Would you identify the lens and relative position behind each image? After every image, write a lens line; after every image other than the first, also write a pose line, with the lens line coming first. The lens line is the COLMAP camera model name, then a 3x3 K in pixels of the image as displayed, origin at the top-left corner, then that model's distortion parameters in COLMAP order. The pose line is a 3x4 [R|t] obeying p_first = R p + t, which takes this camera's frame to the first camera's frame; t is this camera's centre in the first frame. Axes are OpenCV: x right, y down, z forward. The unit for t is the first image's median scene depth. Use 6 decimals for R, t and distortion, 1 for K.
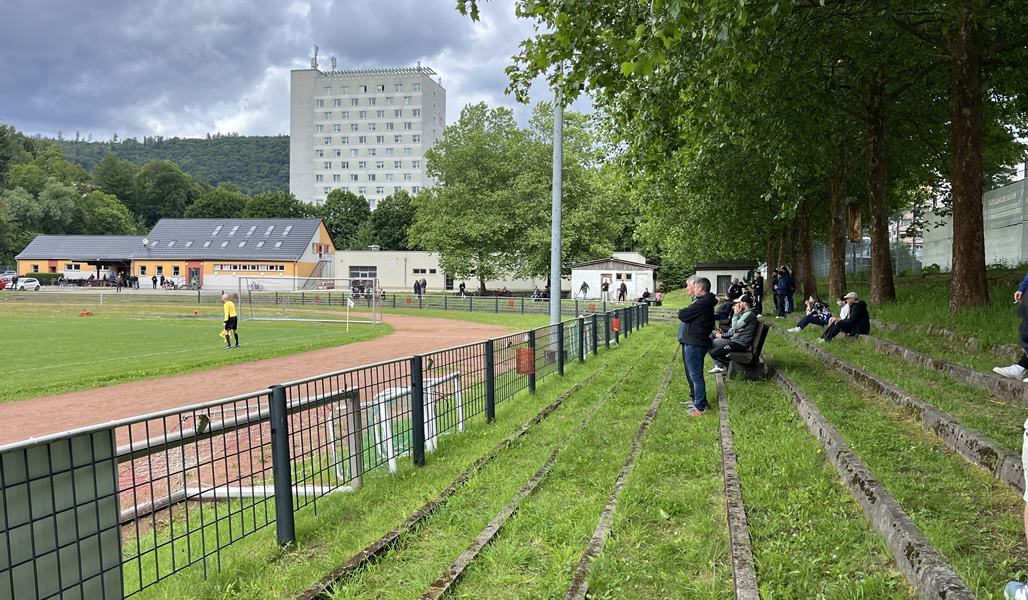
lens RADIAL K [[822.9, 0, 514.0], [0, 822.9, 300.0], [0, 0, 1]] dist [-0.000580, 0.006229]
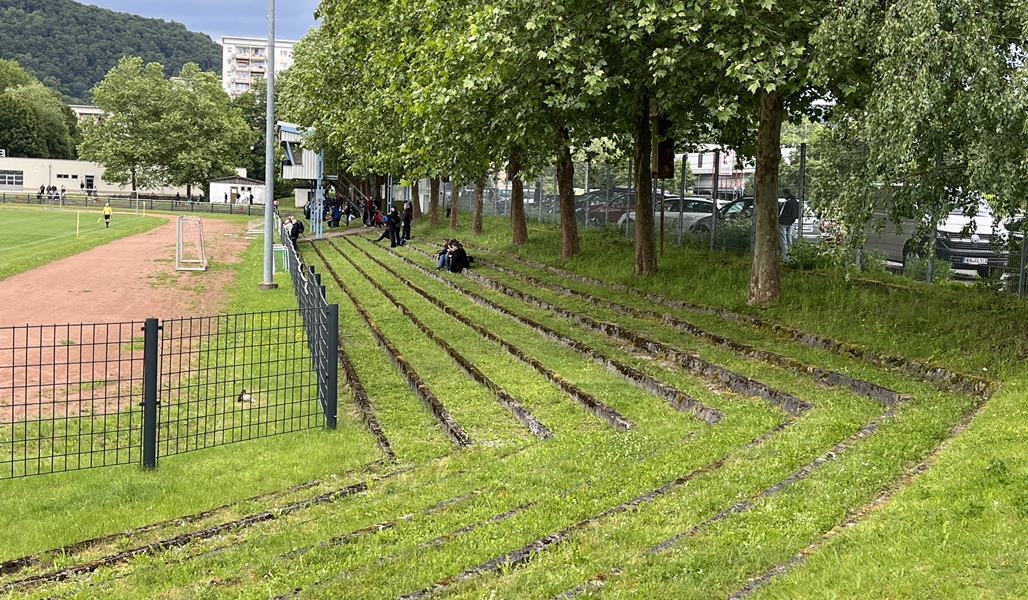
lens RADIAL K [[1179.4, 0, 514.0], [0, 1179.4, 300.0], [0, 0, 1]] dist [0.098569, -0.326406]
pose [[0.909530, -0.012364, 0.415454, -0.228753], [-0.021452, 0.996829, 0.076630, -0.001653], [-0.415084, -0.078609, 0.906381, -0.837453]]
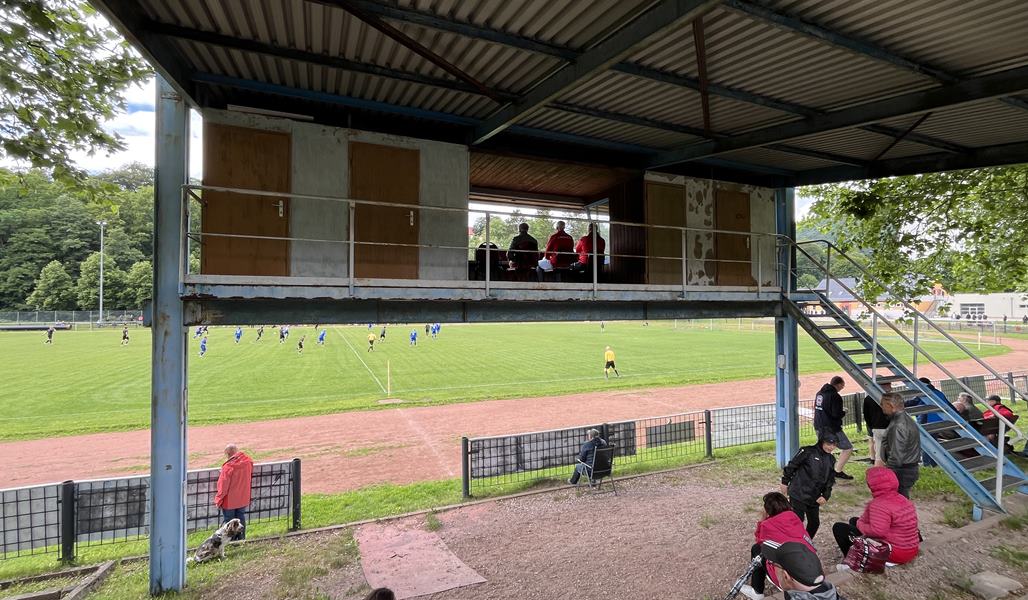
lens RADIAL K [[462.5, 0, 514.0], [0, 462.5, 300.0], [0, 0, 1]] dist [-0.003274, -0.001105]
pose [[0.589065, -0.026331, -0.807656, 0.008953], [-0.003857, 0.999366, -0.035394, -0.013196], [0.808076, 0.023964, 0.588590, -0.203536]]
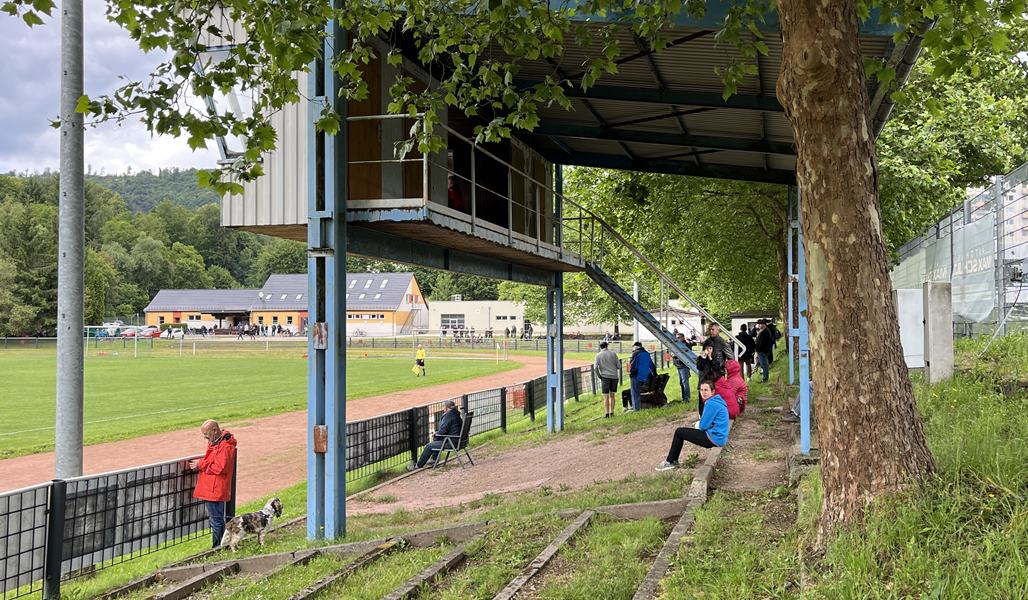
lens RADIAL K [[927.1, 0, 514.0], [0, 927.1, 300.0], [0, 0, 1]] dist [0.009865, 0.001721]
pose [[0.998618, -0.015478, -0.050232, -0.029873], [0.013309, 0.998977, -0.043220, -0.003240], [0.050850, 0.042492, 0.997802, -0.292022]]
